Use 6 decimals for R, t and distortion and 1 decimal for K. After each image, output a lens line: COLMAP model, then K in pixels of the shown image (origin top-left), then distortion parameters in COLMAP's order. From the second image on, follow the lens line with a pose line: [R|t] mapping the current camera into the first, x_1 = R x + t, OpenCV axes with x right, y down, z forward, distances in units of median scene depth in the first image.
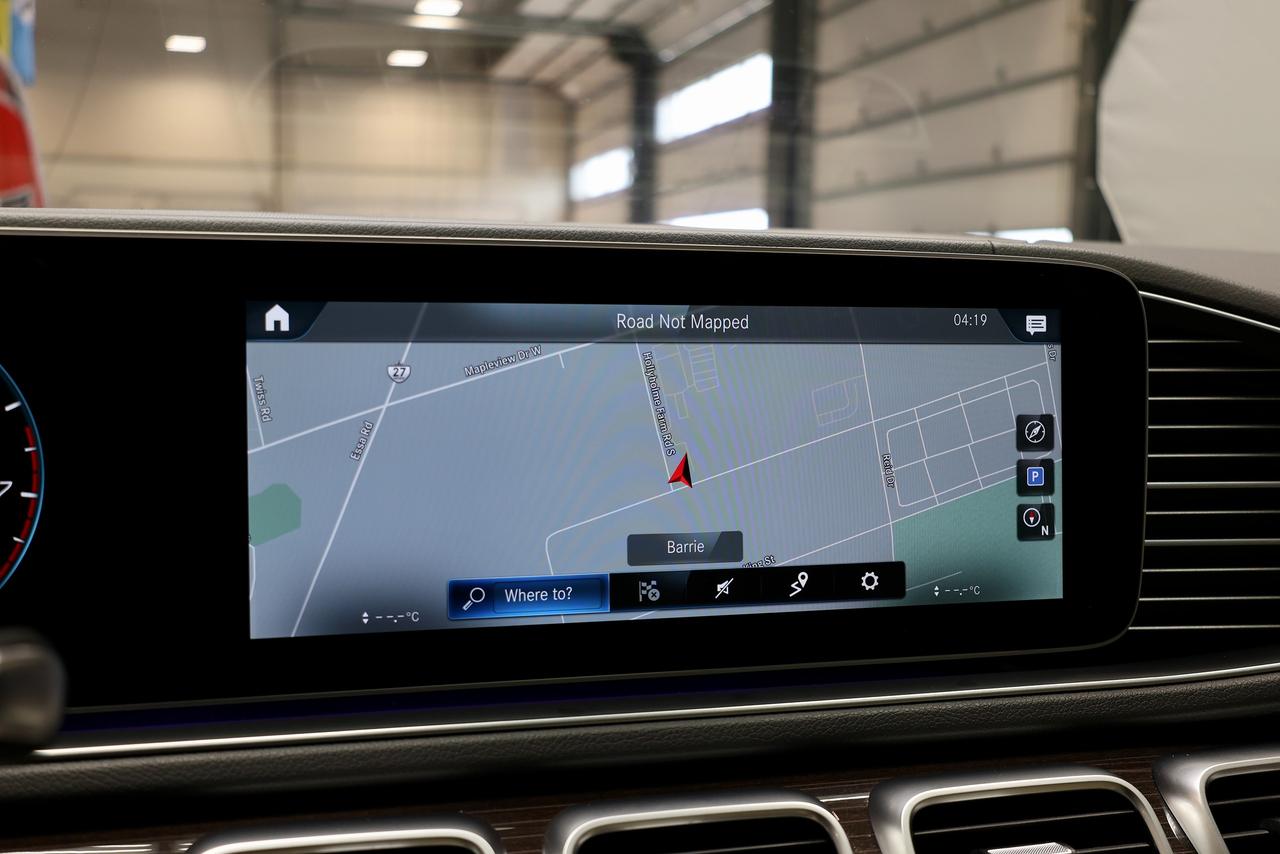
lens RADIAL K [[1260.7, 0, 645.3], [0, 1260.7, 427.1], [0, 0, 1]] dist [0.023324, 0.000000]
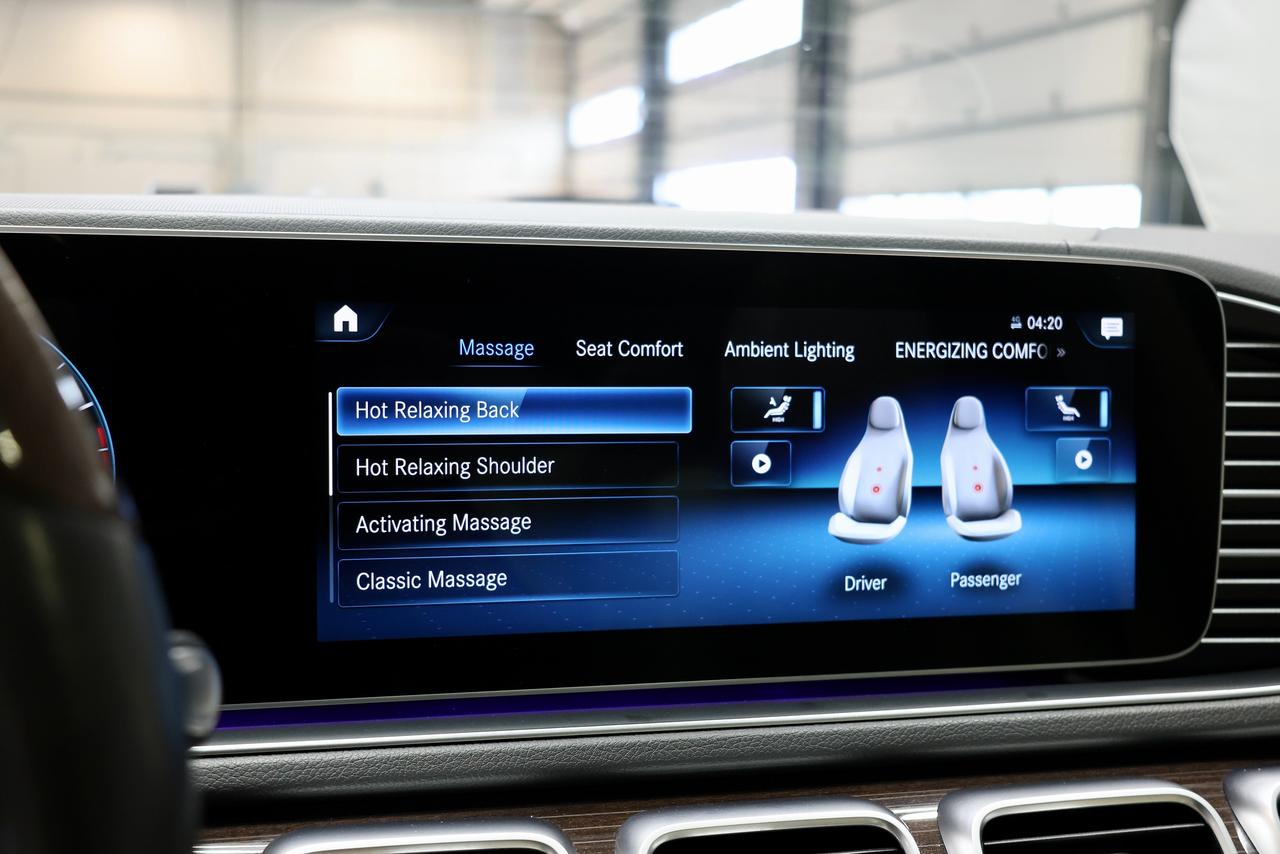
lens RADIAL K [[1436.2, 0, 650.2], [0, 1436.2, 429.4], [0, 0, 1]] dist [0.016723, 0.000000]
pose [[0.999951, 0.009905, -0.000764, -0.047753], [-0.009892, 0.999834, 0.015281, -0.017906], [0.000915, -0.015273, 0.999883, -0.117390]]
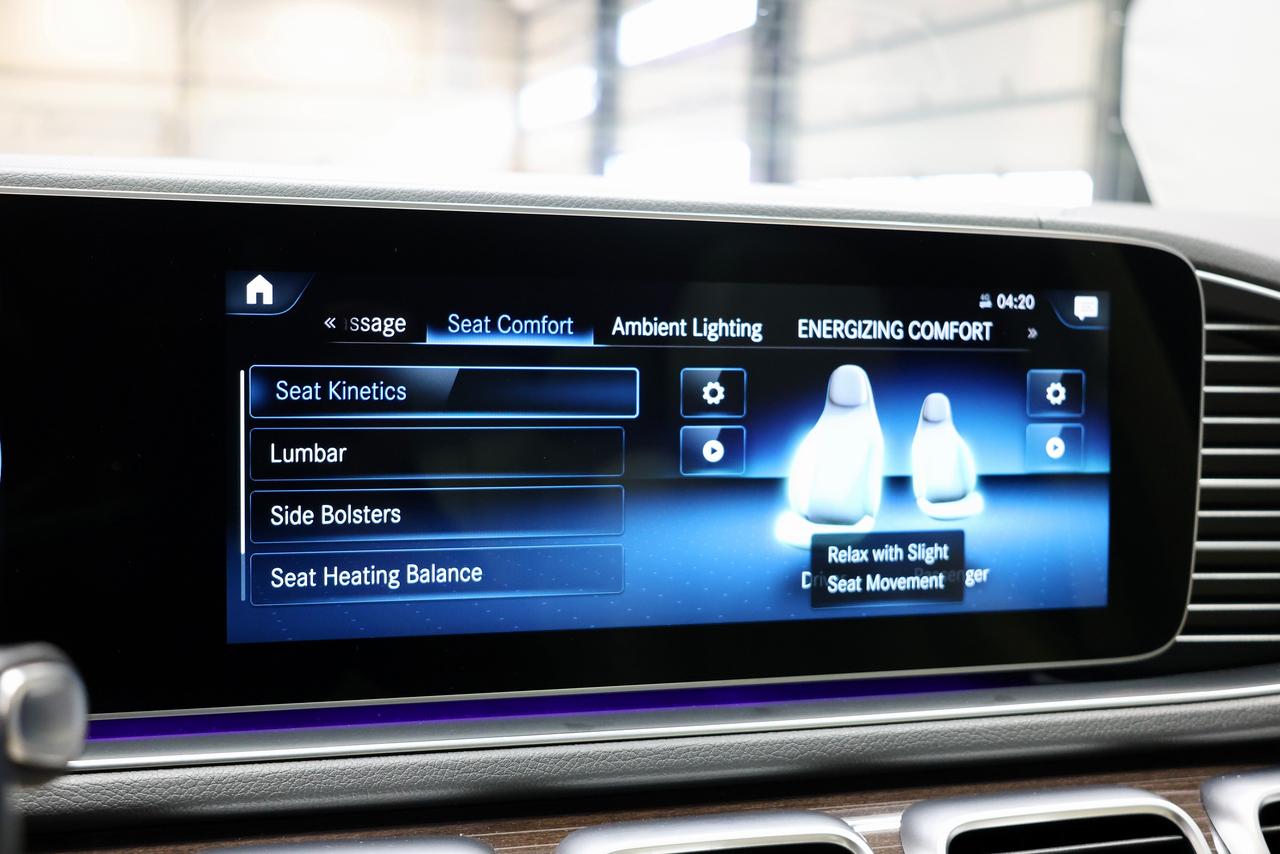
lens RADIAL K [[1436.2, 0, 645.2], [0, 1436.2, 420.1], [0, 0, 1]] dist [0.016723, 0.000000]
pose [[0.999369, 0.015776, 0.031826, -0.044256], [-0.016548, 0.999572, 0.024130, -0.021043], [-0.031432, -0.024641, 0.999202, -0.034647]]
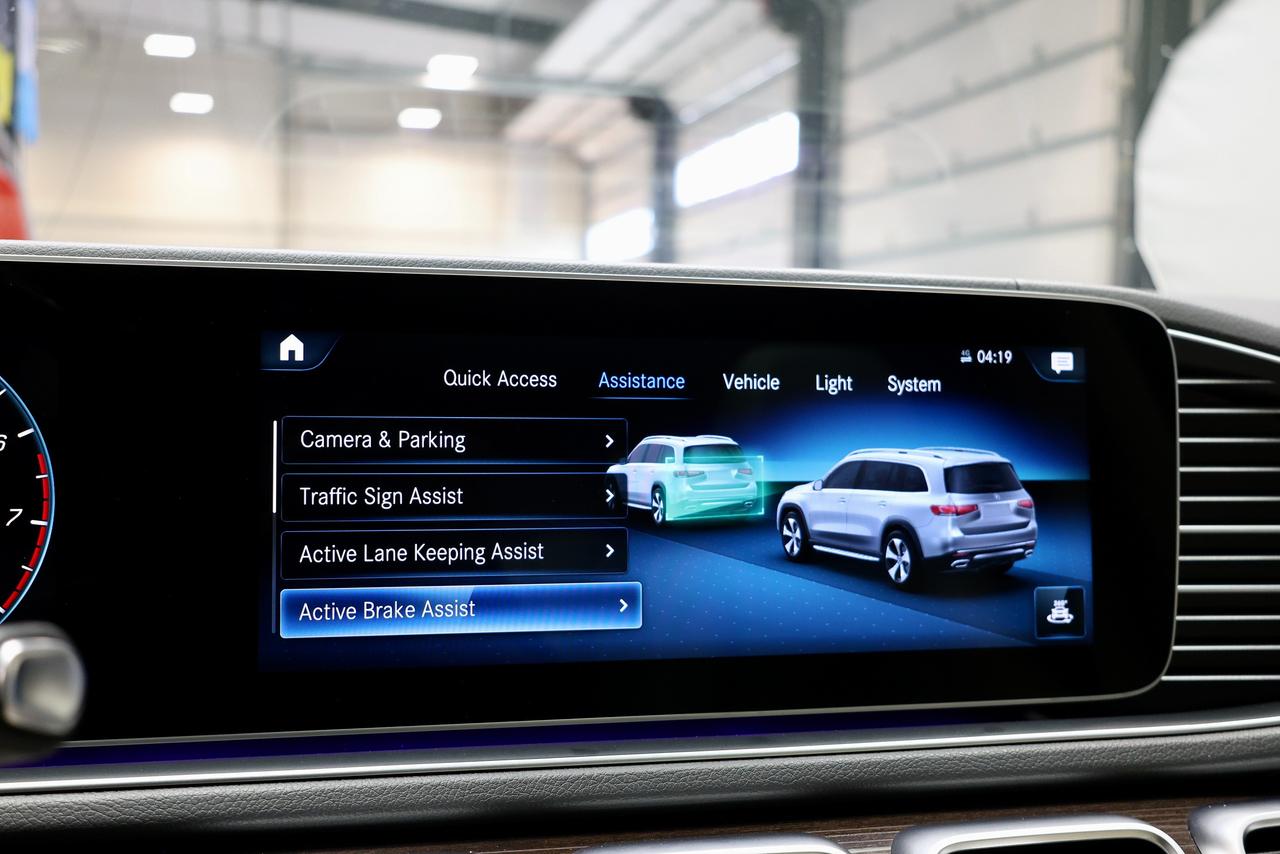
lens RADIAL K [[1333.8, 0, 647.4], [0, 1333.8, 425.2], [0, 0, 1]] dist [0.018670, 0.000000]
pose [[0.999911, 0.004685, -0.012482, 0.001233], [-0.005412, 0.998252, -0.058856, 0.032407], [0.012184, 0.058918, 0.998188, -0.037545]]
